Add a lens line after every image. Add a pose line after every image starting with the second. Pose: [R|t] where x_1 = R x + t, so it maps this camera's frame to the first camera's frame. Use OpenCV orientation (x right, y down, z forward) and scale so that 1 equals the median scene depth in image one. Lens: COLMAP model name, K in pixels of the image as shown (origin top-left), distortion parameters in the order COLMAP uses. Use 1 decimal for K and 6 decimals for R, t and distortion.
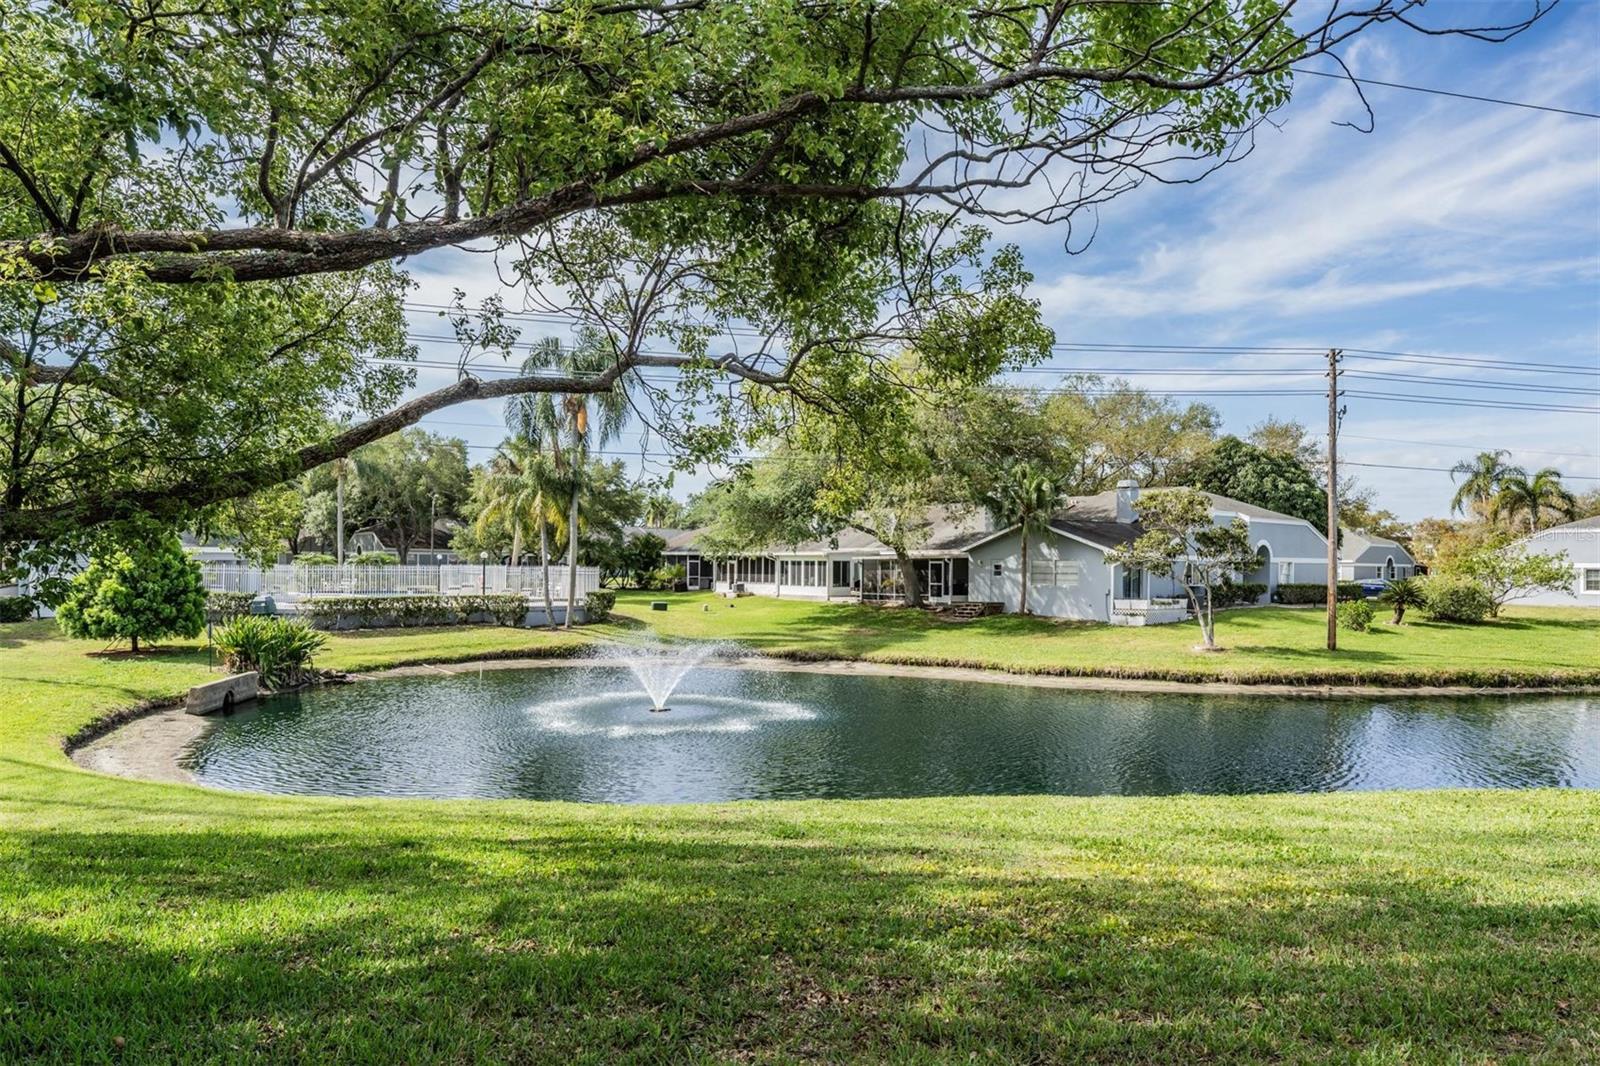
lens RADIAL K [[1010.0, 0, 797.0], [0, 1010.0, 550.3], [0, 0, 1]] dist [0.002554, 0.000466]
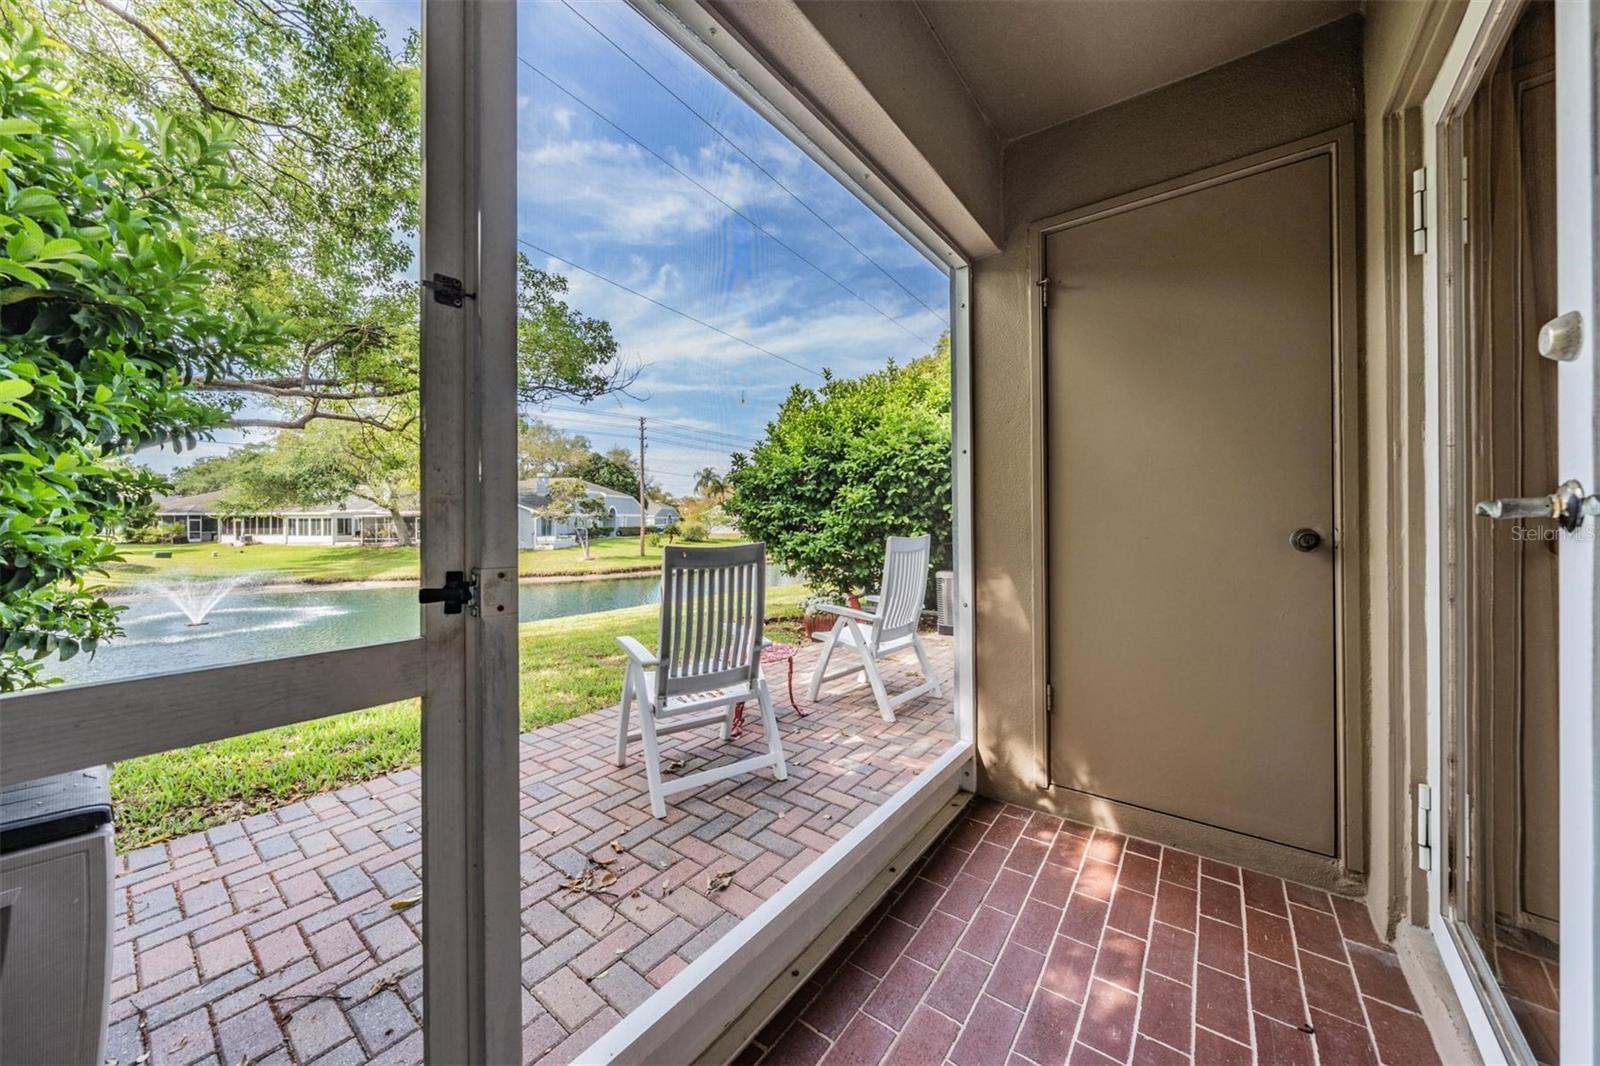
lens RADIAL K [[548.0, 0, 796.9], [0, 548.0, 525.3], [0, 0, 1]] dist [-0.001272, 0.000113]
pose [[0.728892, -0.019679, 0.684345, -0.025797], [0.002452, 0.999655, 0.026135, 0.001862], [-0.684624, -0.017372, 0.728690, -0.063713]]
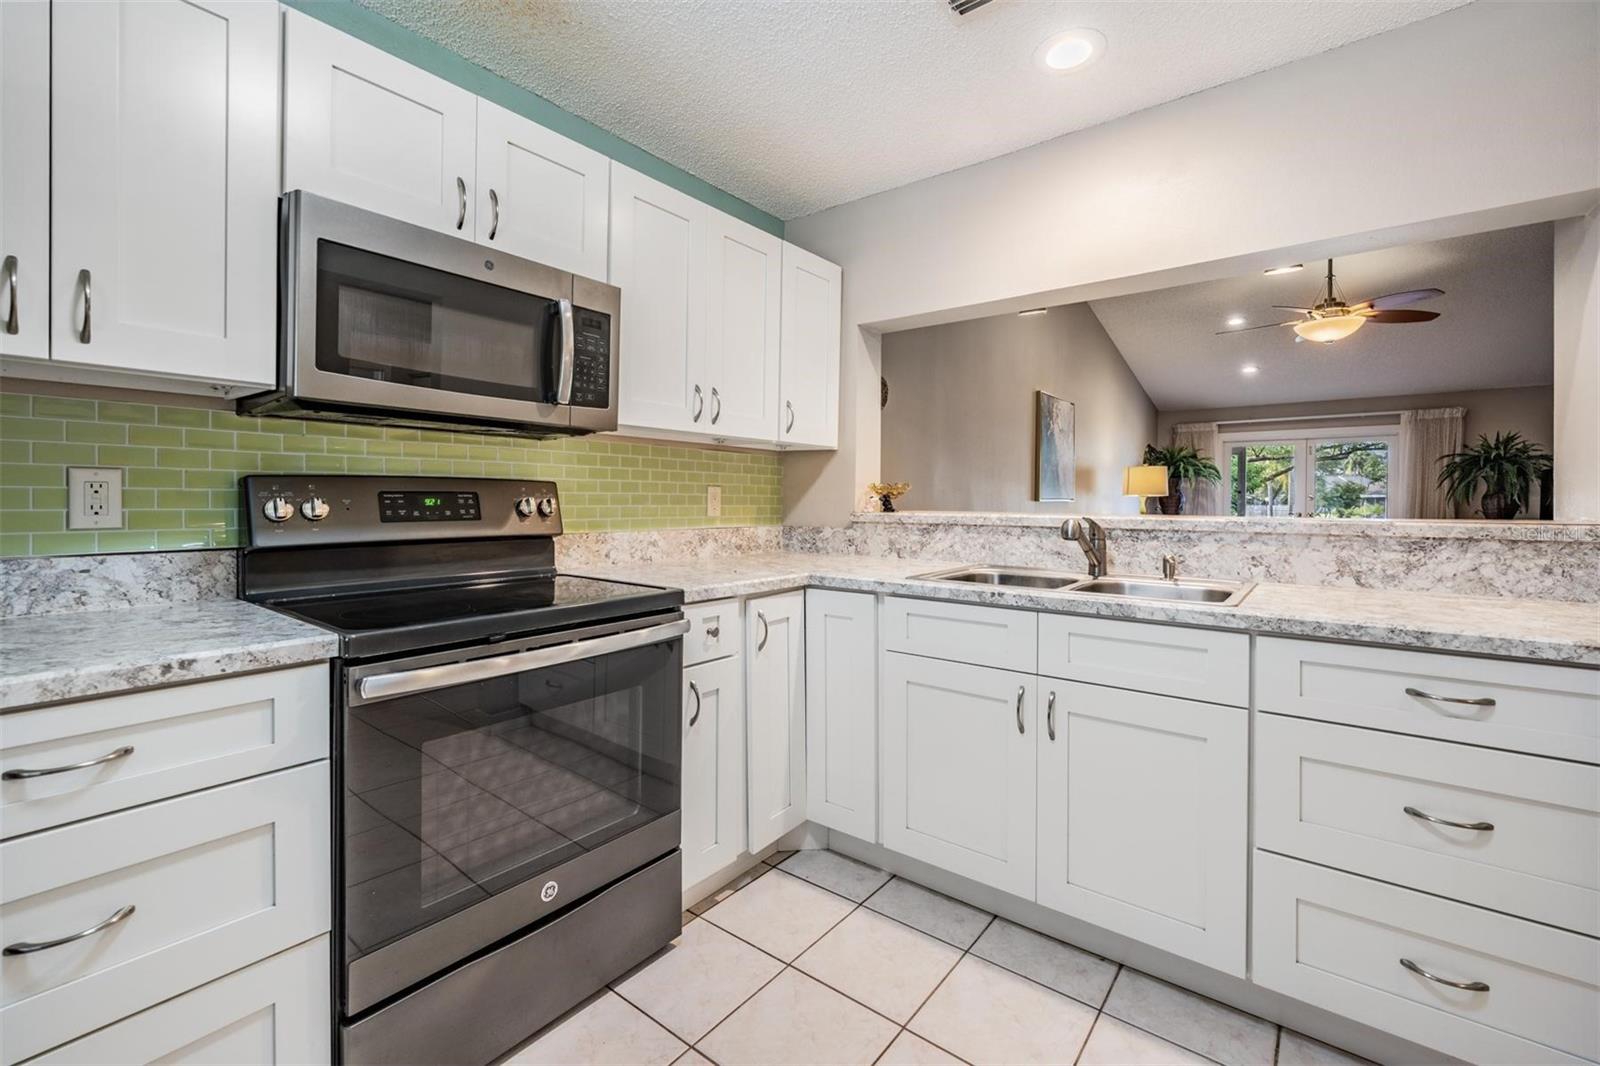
lens RADIAL K [[684.9, 0, 803.4], [0, 684.9, 502.7], [0, 0, 1]] dist [0.000513, -0.000167]
pose [[0.685148, -0.002226, -0.728401, 0.034366], [0.011139, 0.999910, 0.007422, -0.003856], [0.728319, -0.013199, 0.685111, -0.261768]]
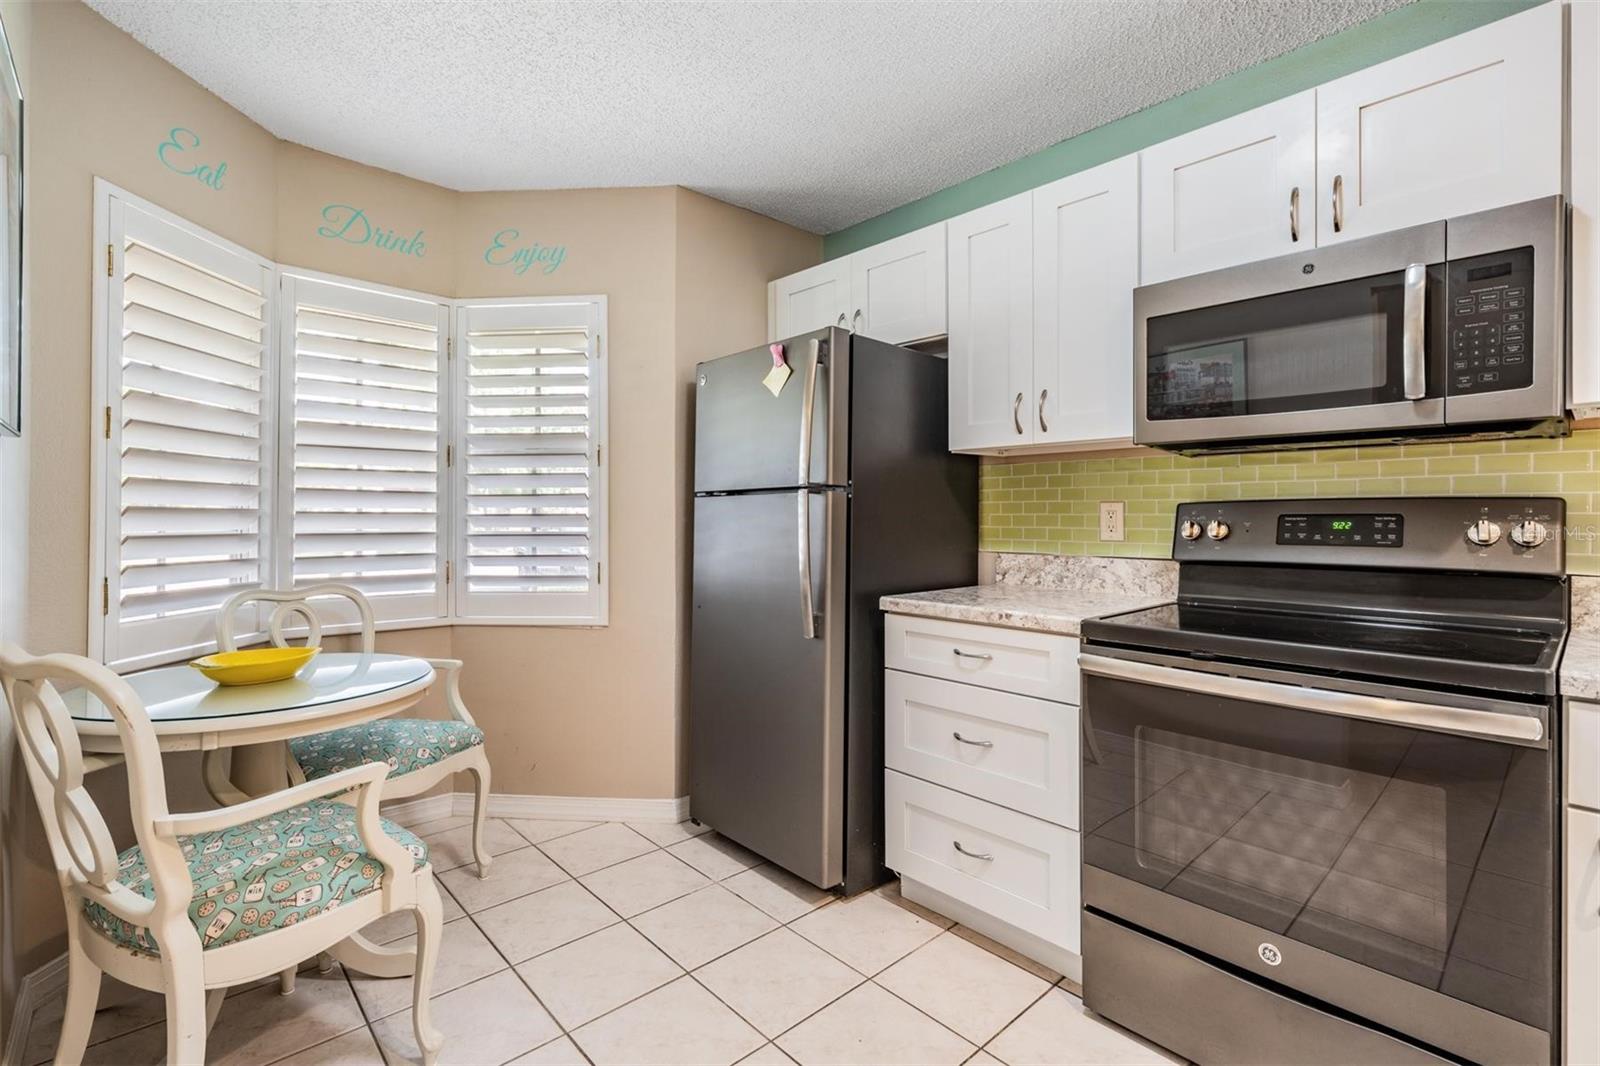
lens RADIAL K [[723.7, 0, 796.4], [0, 723.7, 513.7], [0, 0, 1]] dist [-0.000209, 0.000094]
pose [[-0.834209, -0.017234, -0.551180, 0.036478], [-0.005116, 0.999710, -0.023516, -0.003460], [0.551425, -0.016797, -0.834055, -0.237284]]
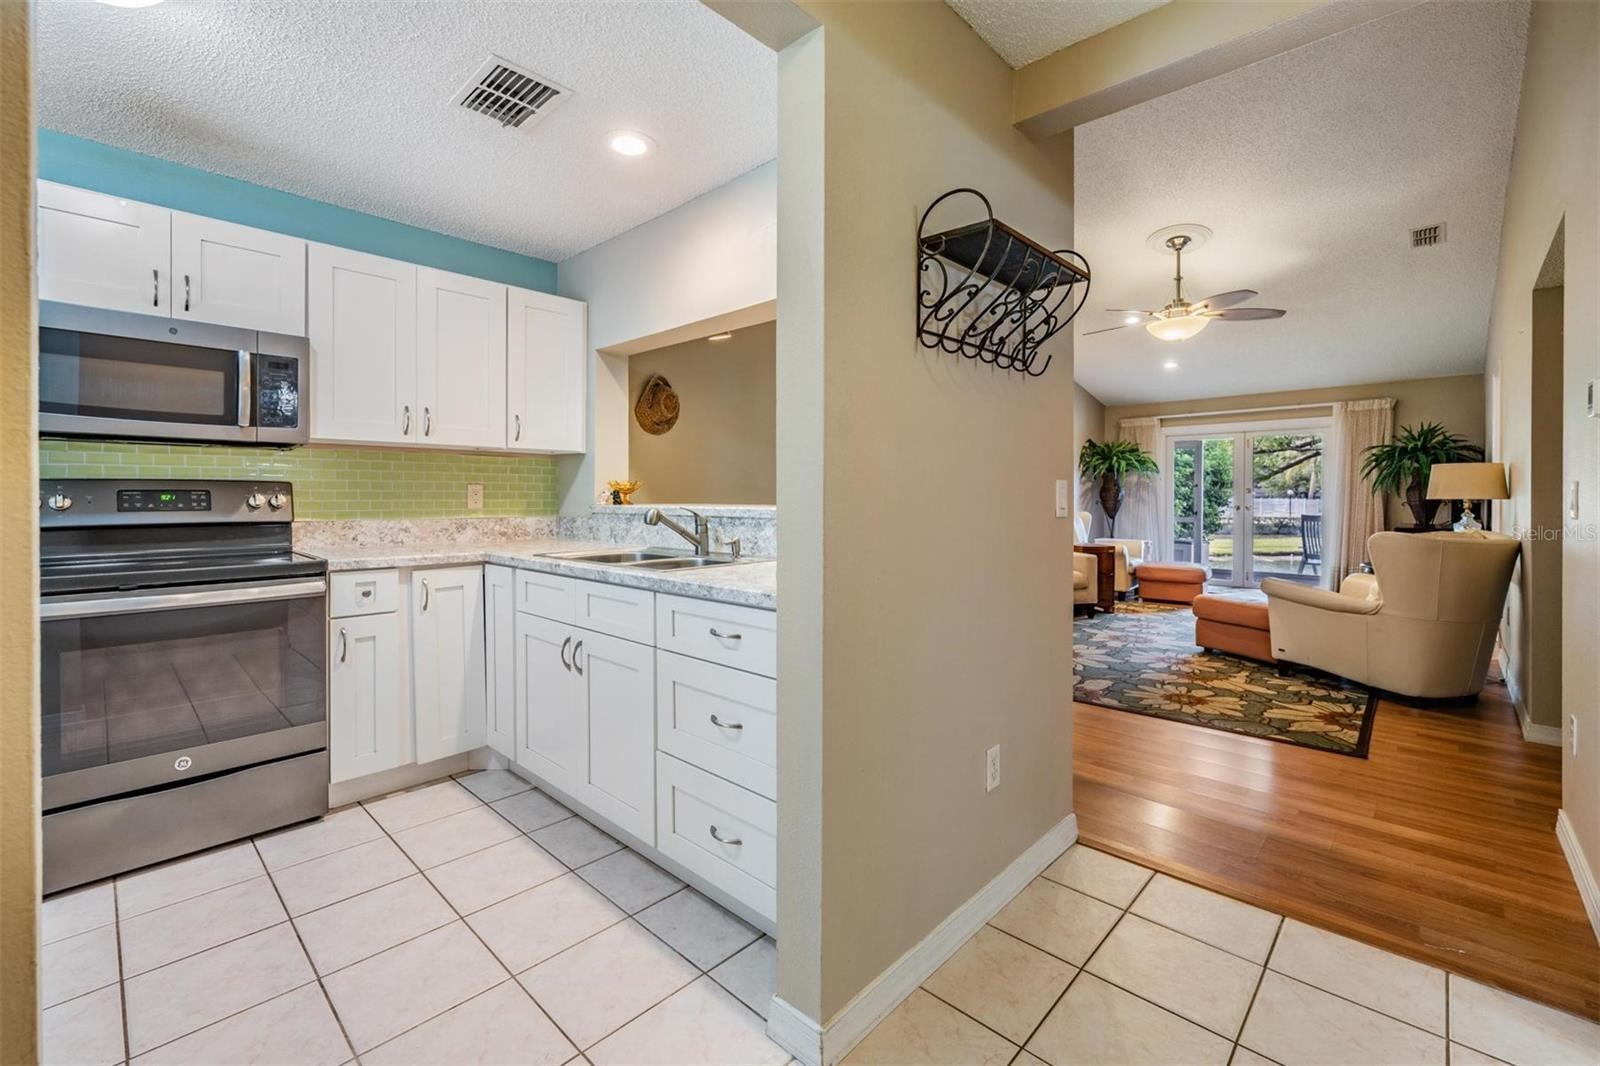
lens RADIAL K [[680.2, 0, 797.1], [0, 680.2, 501.1], [0, 0, 1]] dist [-0.000718, -0.000163]
pose [[0.609417, -0.002995, -0.792844, 0.061479], [0.016527, 0.999824, 0.008926, -0.003279], [0.792678, -0.018543, 0.609359, -0.245640]]
